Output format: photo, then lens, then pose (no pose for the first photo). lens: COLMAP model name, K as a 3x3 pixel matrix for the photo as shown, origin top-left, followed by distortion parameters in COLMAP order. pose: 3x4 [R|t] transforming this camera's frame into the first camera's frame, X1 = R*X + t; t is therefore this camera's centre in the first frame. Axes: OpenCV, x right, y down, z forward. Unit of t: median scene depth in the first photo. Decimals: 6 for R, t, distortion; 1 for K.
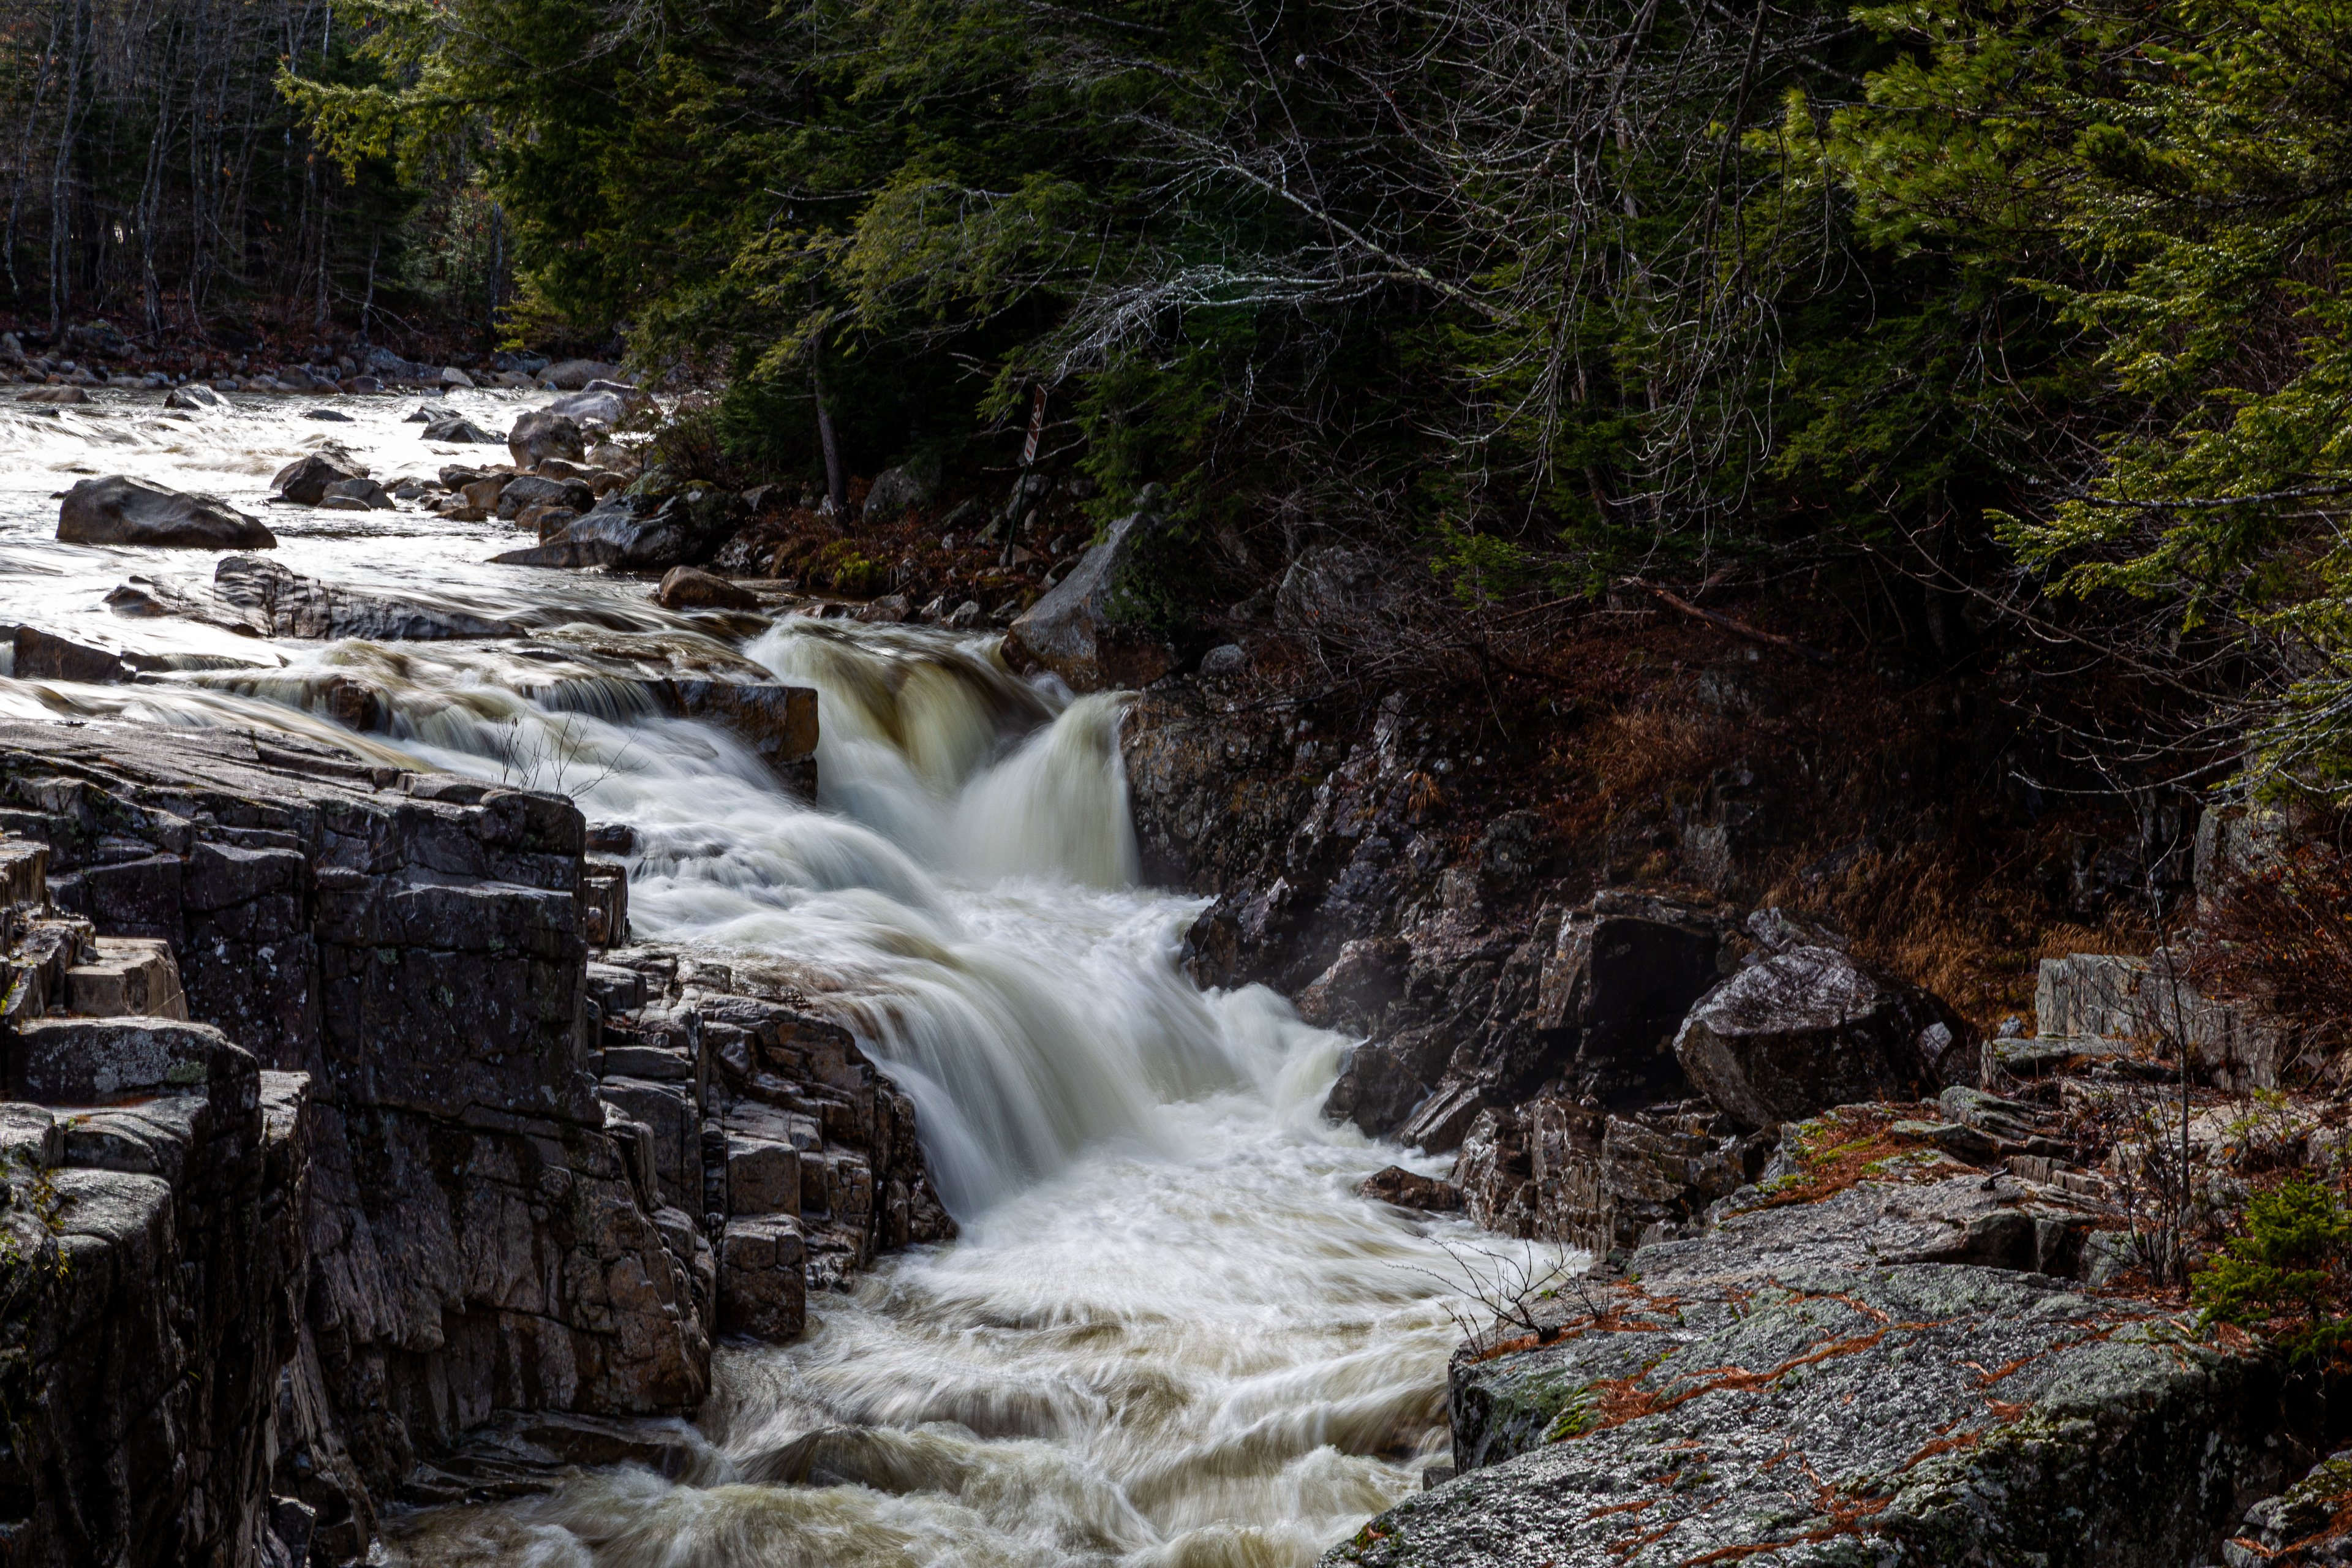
lens RADIAL K [[6138.1, 0, 1246.9], [0, 6138.1, 838.9], [0, 0, 1]] dist [-0.012332, 0.199472]
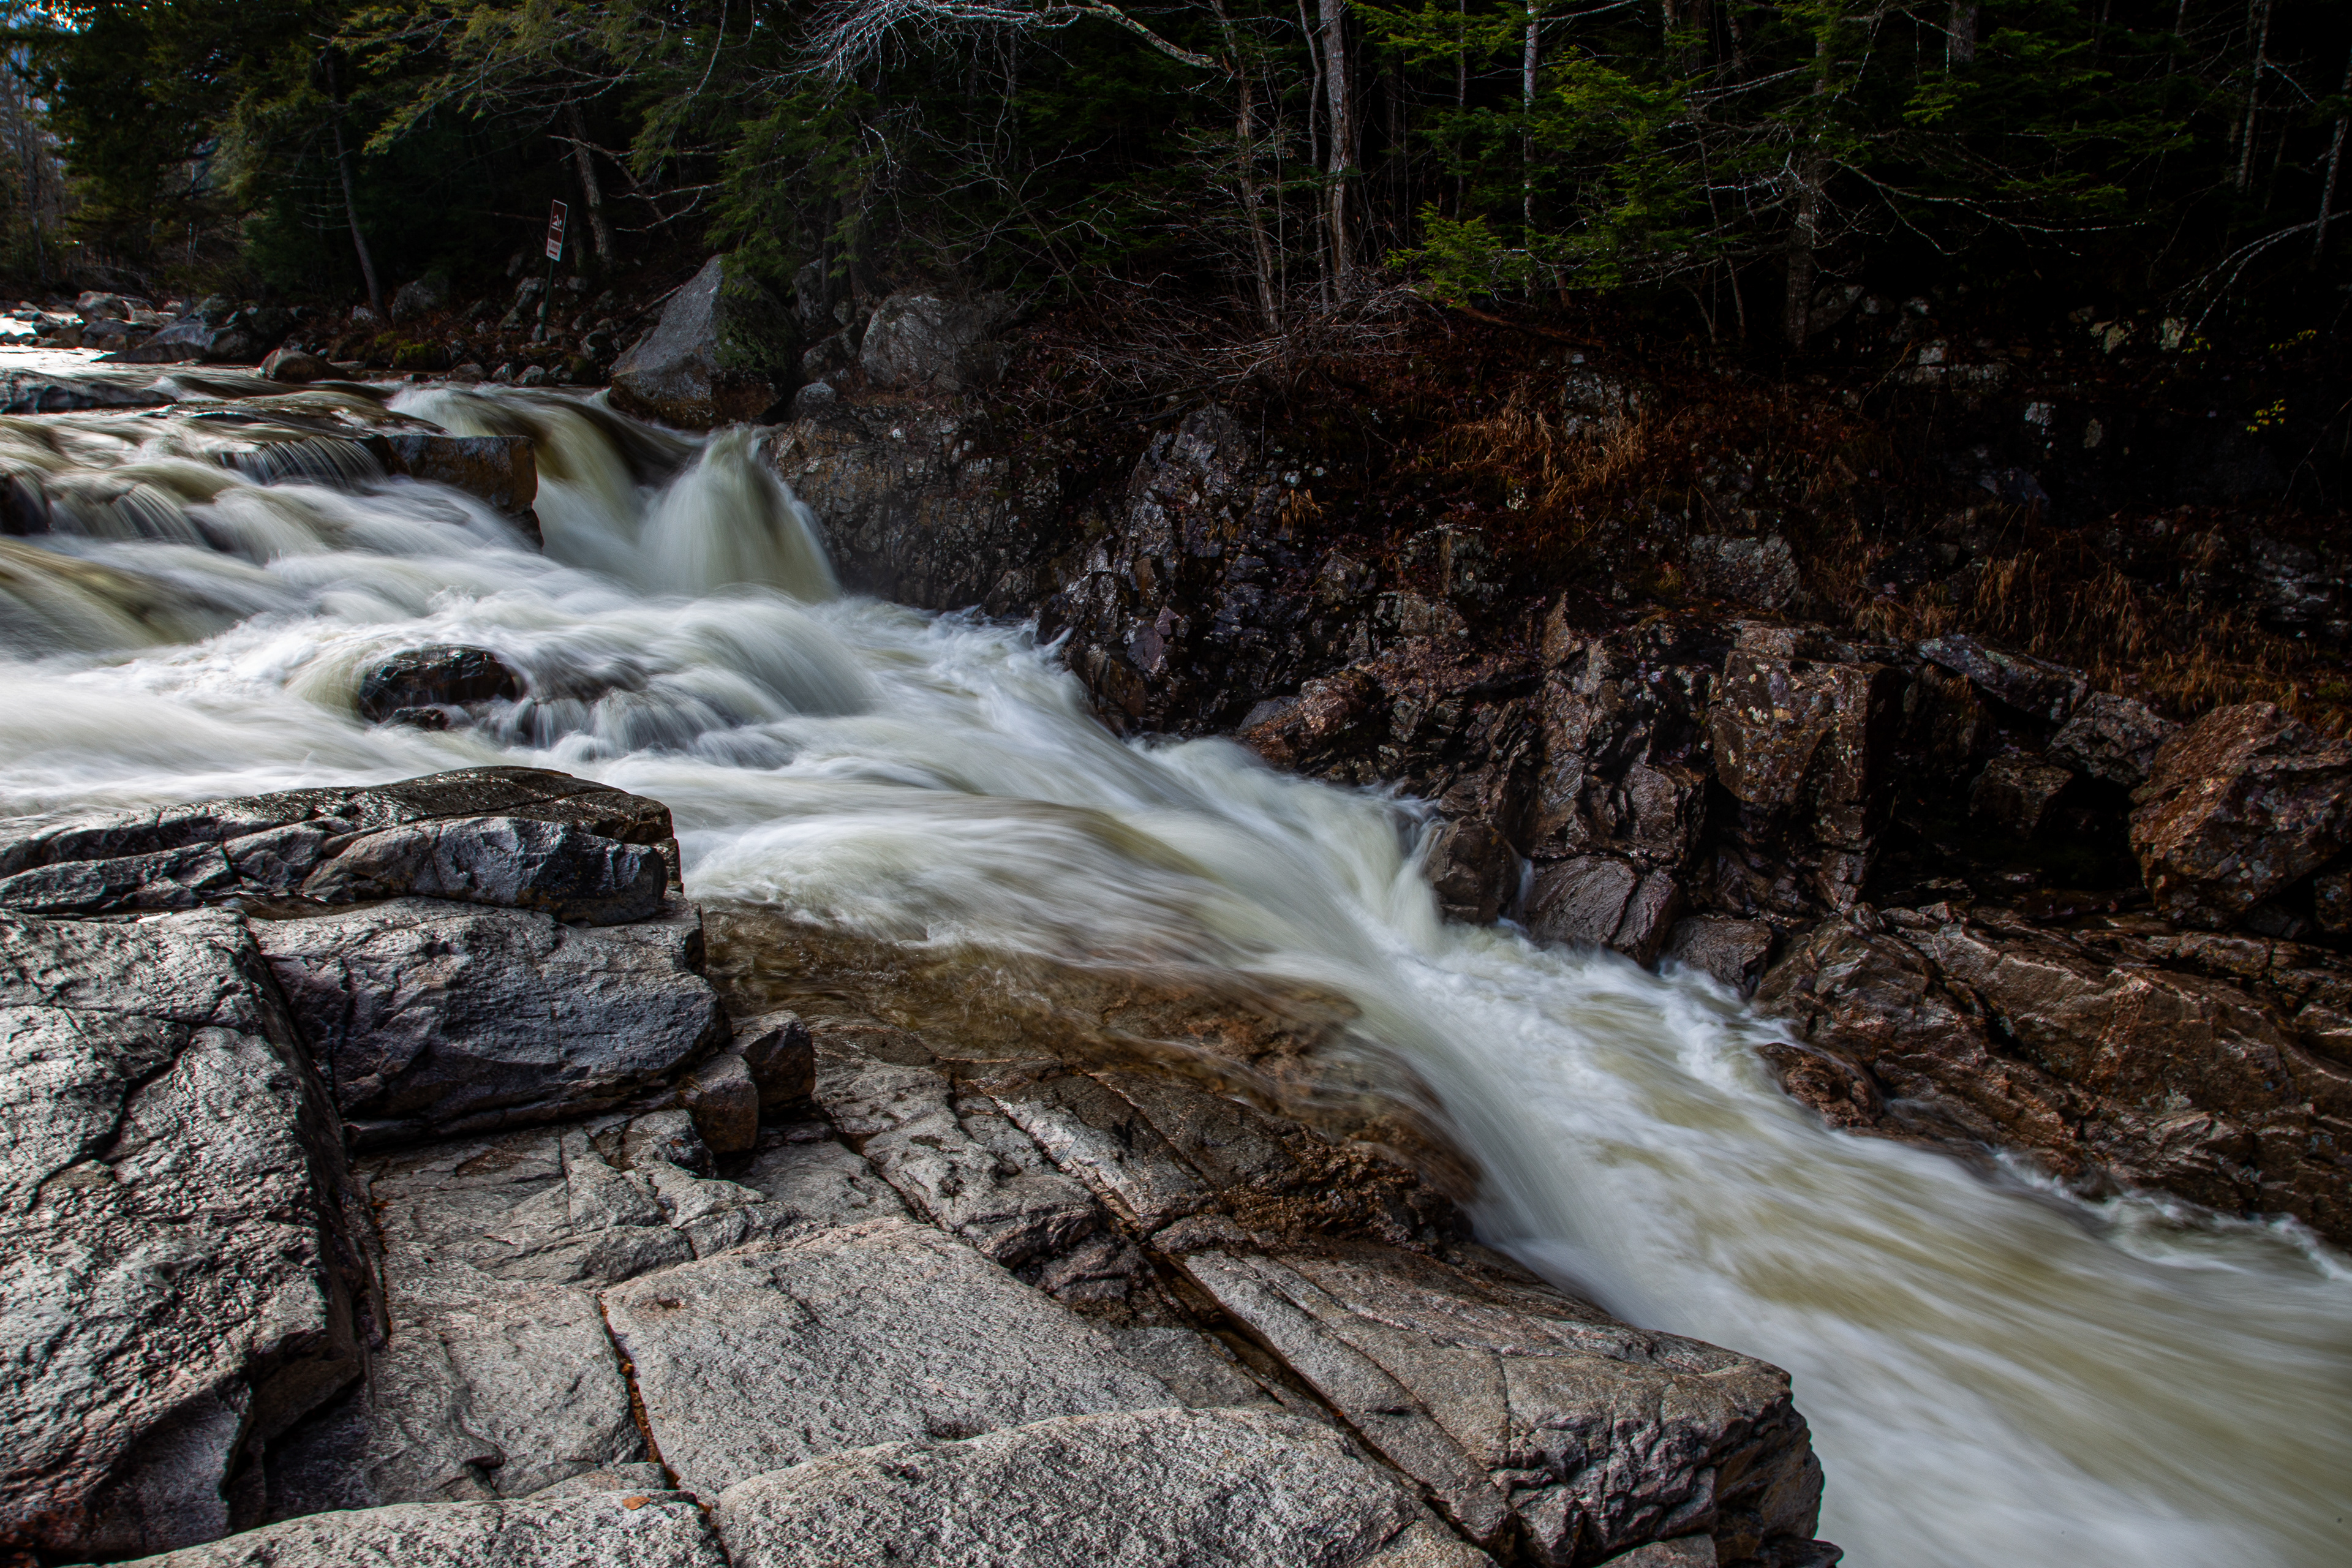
lens RADIAL K [[1674.6, 0, 1204.6], [0, 1674.6, 805.9], [0, 0, 1]] dist [-0.121862, 0.081438]
pose [[0.882044, -0.147448, 0.447502, -0.099517], [0.051955, 0.974418, 0.218656, -0.018293], [-0.468295, -0.169615, 0.867140, 0.699499]]
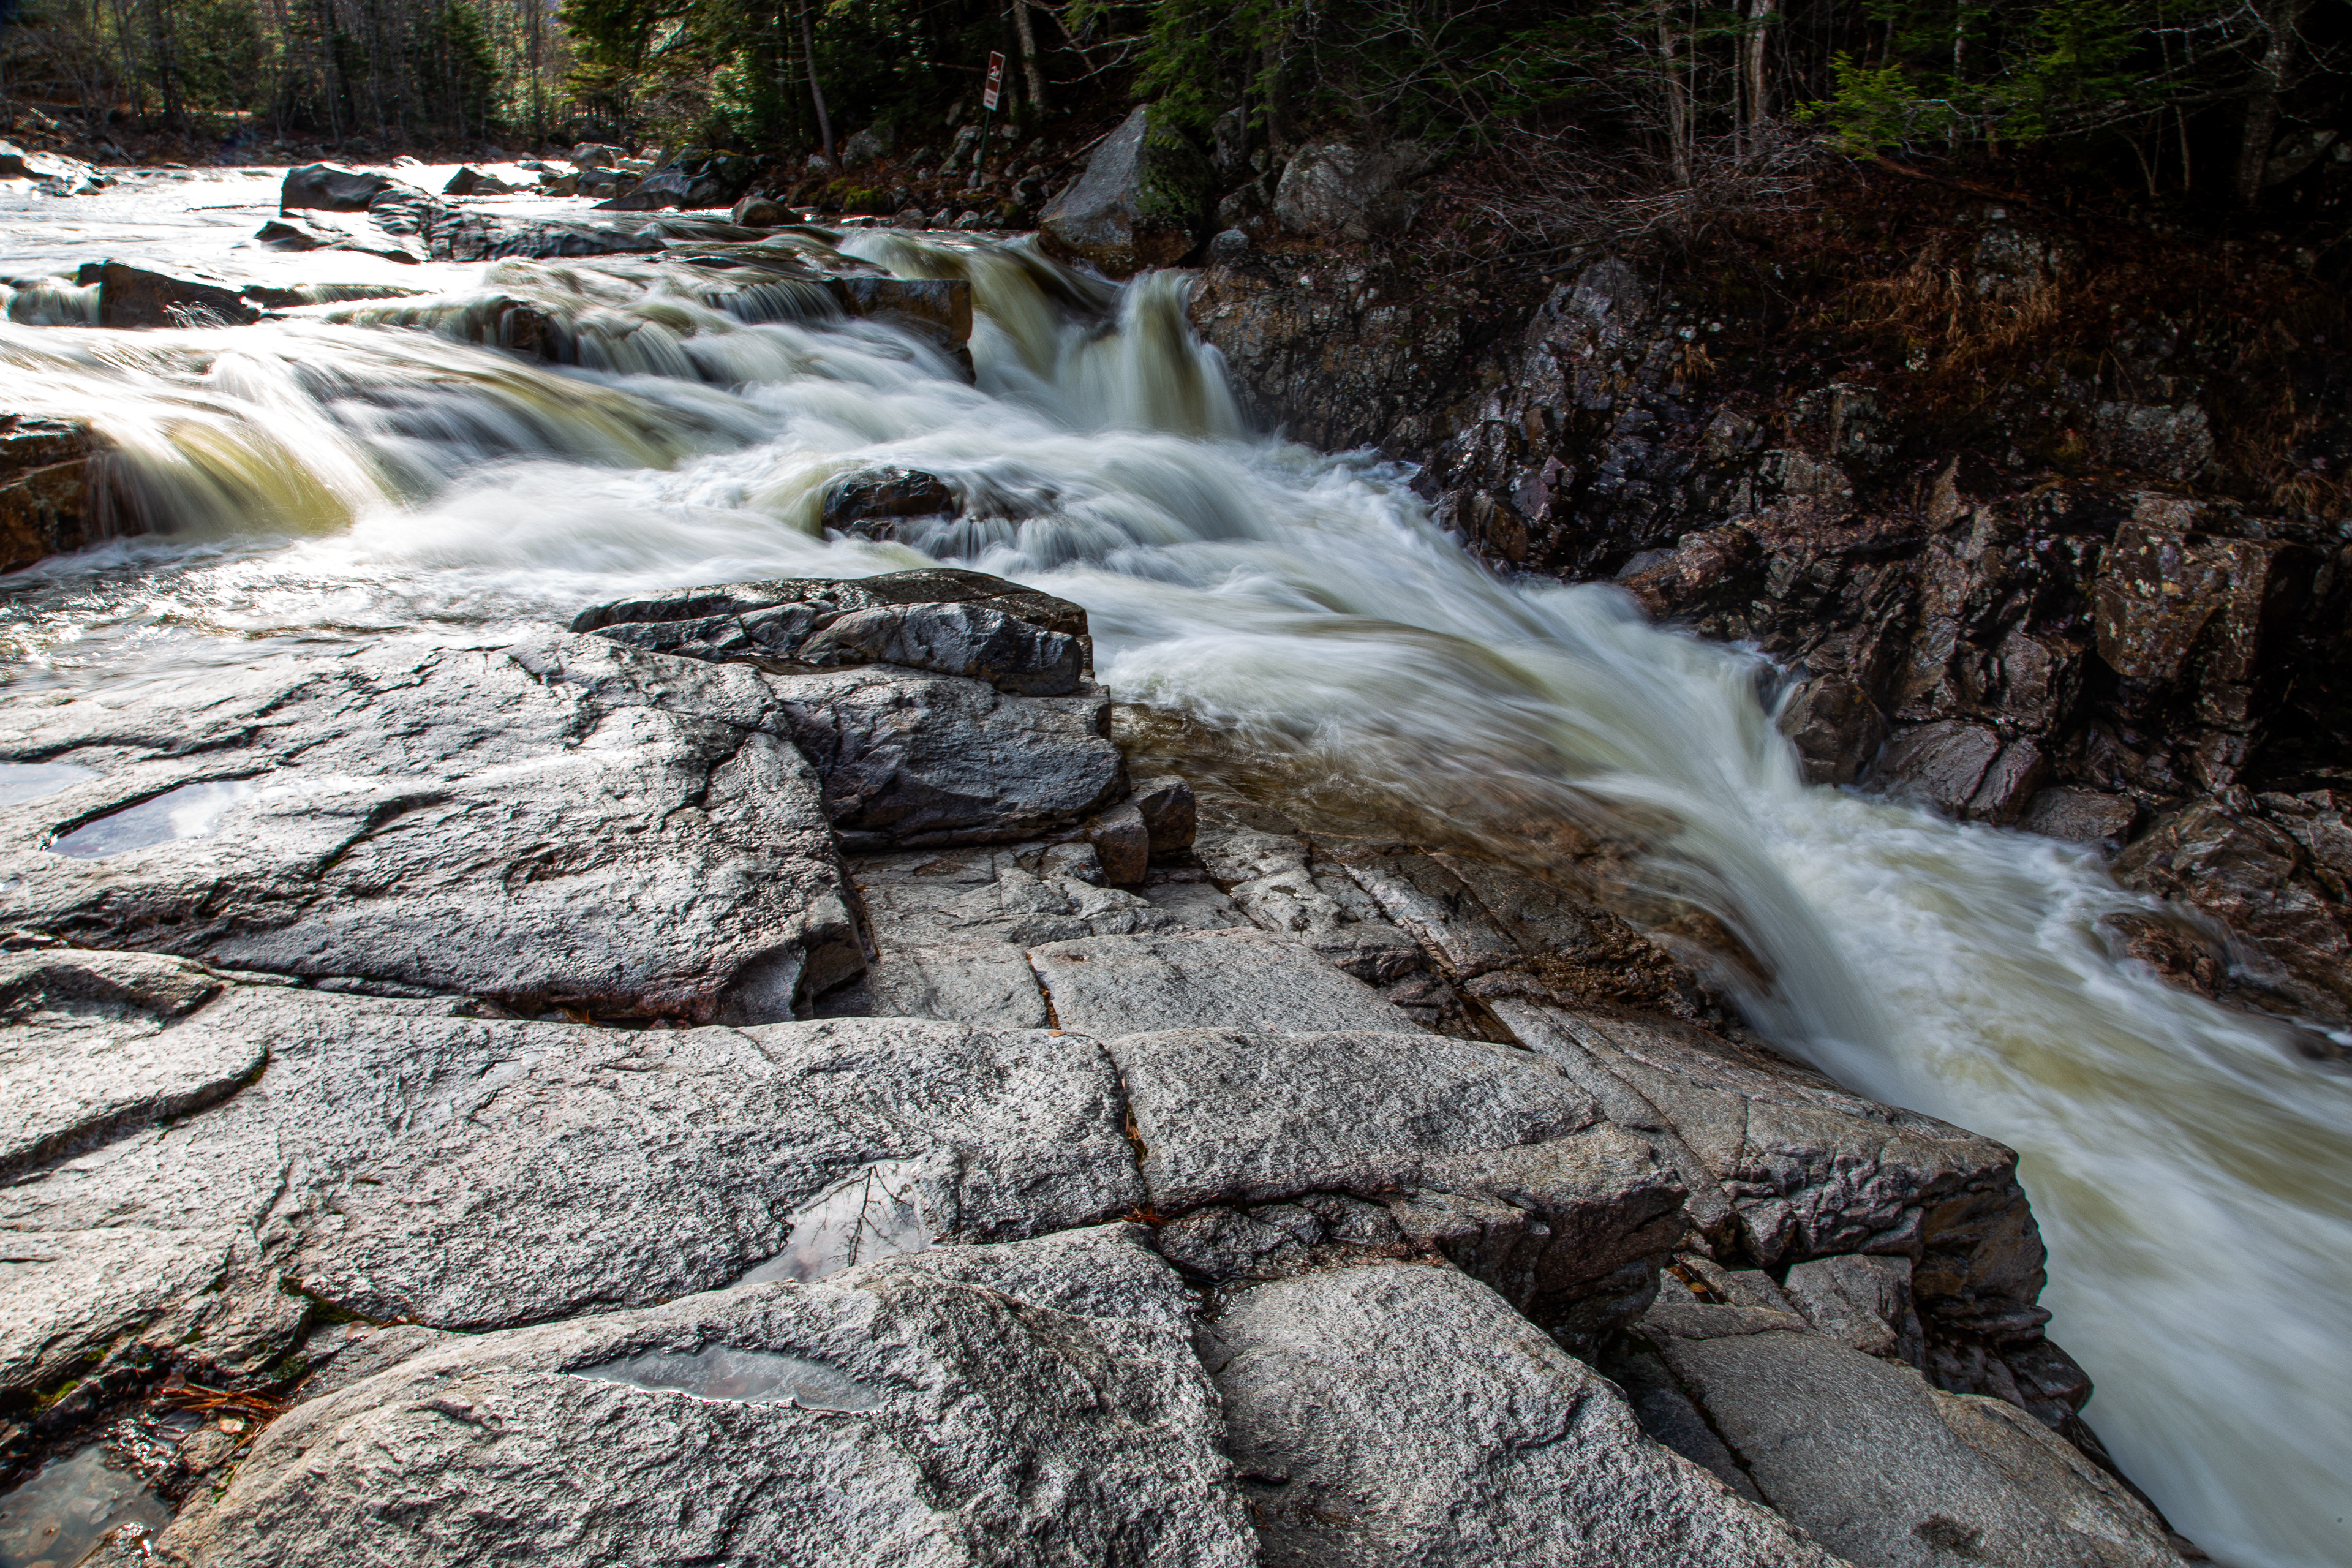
lens RADIAL K [[1674.6, 0, 1204.6], [0, 1674.6, 805.9], [0, 0, 1]] dist [-0.121862, 0.081438]
pose [[0.968259, -0.117412, 0.220653, -0.102999], [0.049208, 0.955068, 0.292272, -0.018815], [-0.245055, -0.272137, 0.930532, 0.685235]]
